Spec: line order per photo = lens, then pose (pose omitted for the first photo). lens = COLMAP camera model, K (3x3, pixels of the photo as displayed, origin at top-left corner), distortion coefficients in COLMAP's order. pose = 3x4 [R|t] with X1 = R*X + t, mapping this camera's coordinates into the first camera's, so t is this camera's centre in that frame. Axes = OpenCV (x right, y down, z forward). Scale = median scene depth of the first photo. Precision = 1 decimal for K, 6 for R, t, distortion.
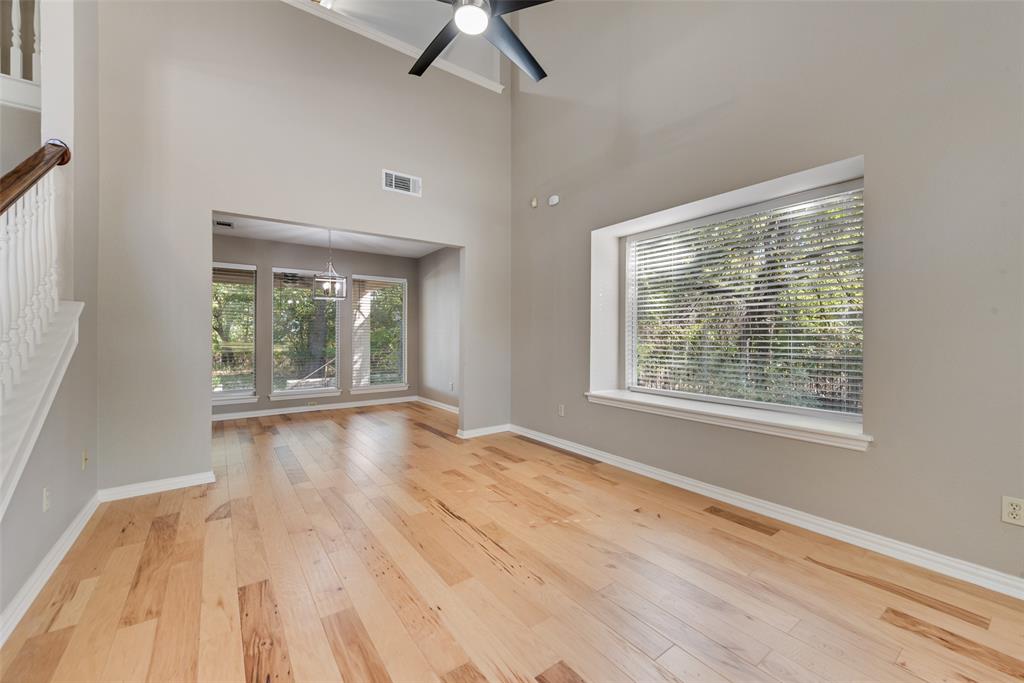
lens RADIAL K [[406.9, 0, 513.8], [0, 406.9, 335.1], [0, 0, 1]] dist [0.015940, -0.002821]
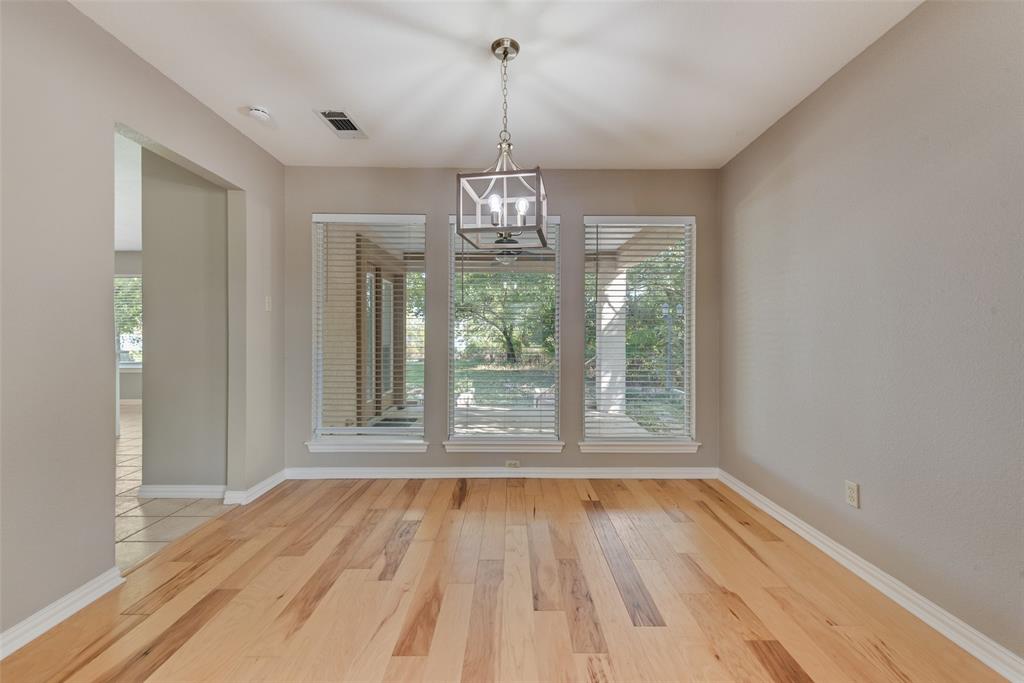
lens RADIAL K [[406.9, 0, 514.5], [0, 406.9, 336.2], [0, 0, 1]] dist [0.015940, -0.002821]
pose [[0.812186, 0.001190, -0.583397, -0.319793], [-0.000847, 0.999999, 0.000859, 0.001207], [0.583398, -0.000203, 0.812187, 1.009318]]
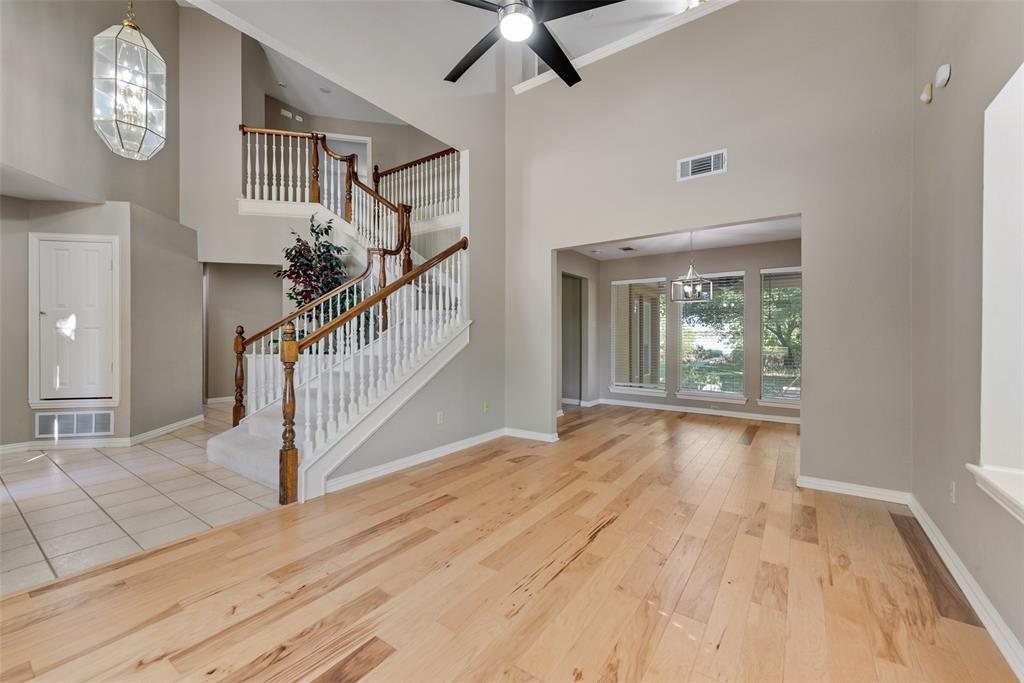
lens RADIAL K [[406.9, 0, 515.7], [0, 406.9, 337.3], [0, 0, 1]] dist [0.015940, -0.002821]
pose [[0.326872, 0.001619, -0.945067, 0.502179], [-0.003018, 0.999995, 0.000669, -0.002084], [0.945064, 0.002634, 0.326875, 0.394566]]
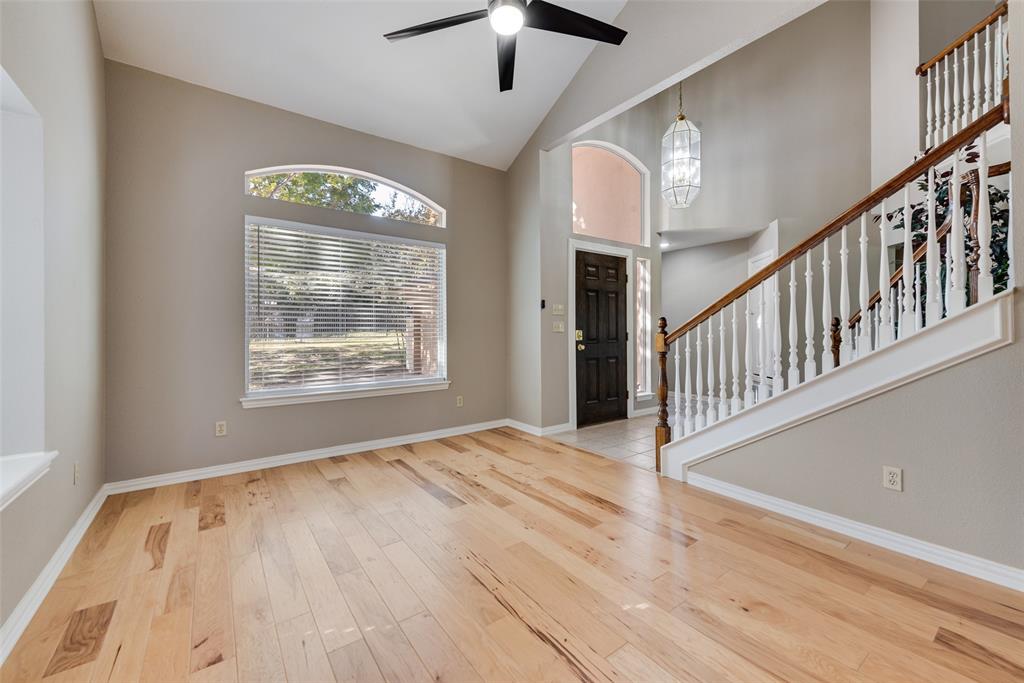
lens RADIAL K [[406.9, 0, 513.4], [0, 406.9, 330.6], [0, 0, 1]] dist [0.015940, -0.002821]
pose [[-0.999964, 0.005423, -0.006525, -0.066669], [0.005426, 0.999985, -0.000448, -0.001633], [0.006522, -0.000484, -0.999979, 1.185795]]
